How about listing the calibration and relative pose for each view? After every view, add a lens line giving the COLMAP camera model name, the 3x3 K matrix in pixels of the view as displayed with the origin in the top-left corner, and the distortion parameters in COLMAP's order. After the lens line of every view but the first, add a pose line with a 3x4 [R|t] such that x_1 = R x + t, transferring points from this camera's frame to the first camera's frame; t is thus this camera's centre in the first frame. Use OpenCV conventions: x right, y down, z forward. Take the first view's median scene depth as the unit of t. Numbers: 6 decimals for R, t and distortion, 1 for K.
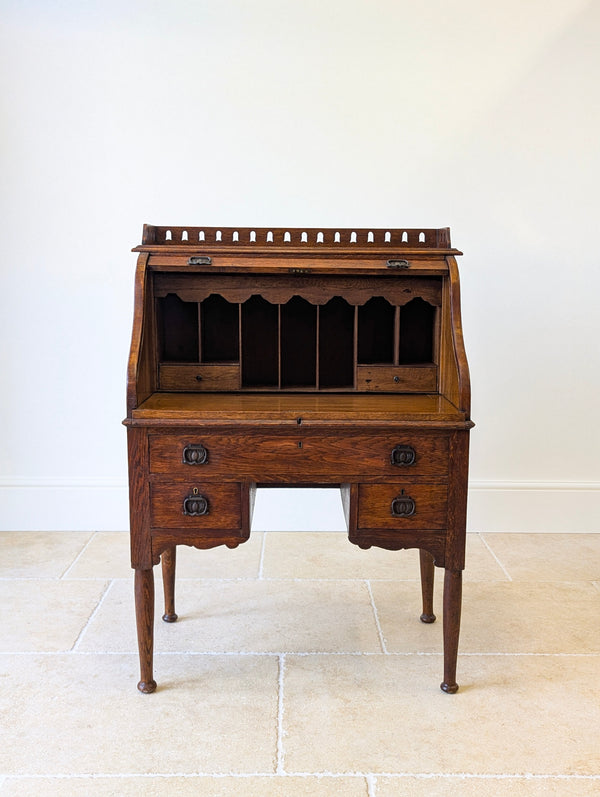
lens RADIAL K [[868.0, 0, 296.1], [0, 868.0, 394.4], [0, 0, 1]] dist [0.082720, -0.000016]
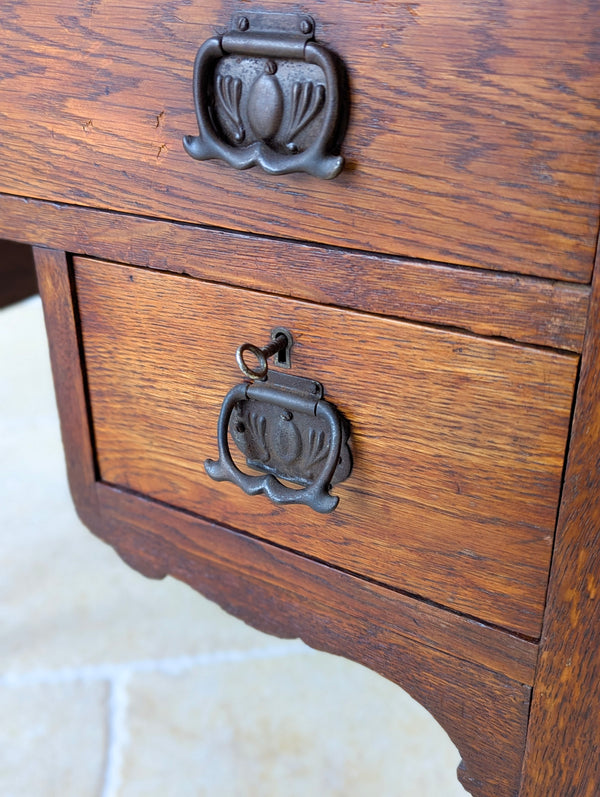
lens RADIAL K [[875.9, 0, 299.1], [0, 875.9, 396.4], [0, 0, 1]] dist [0.024053, 0.010731]
pose [[0.842113, 0.221704, -0.491622, 0.203797], [-0.059557, 0.944247, 0.323806, 0.069768], [0.536002, -0.243402, 0.808367, 0.872080]]
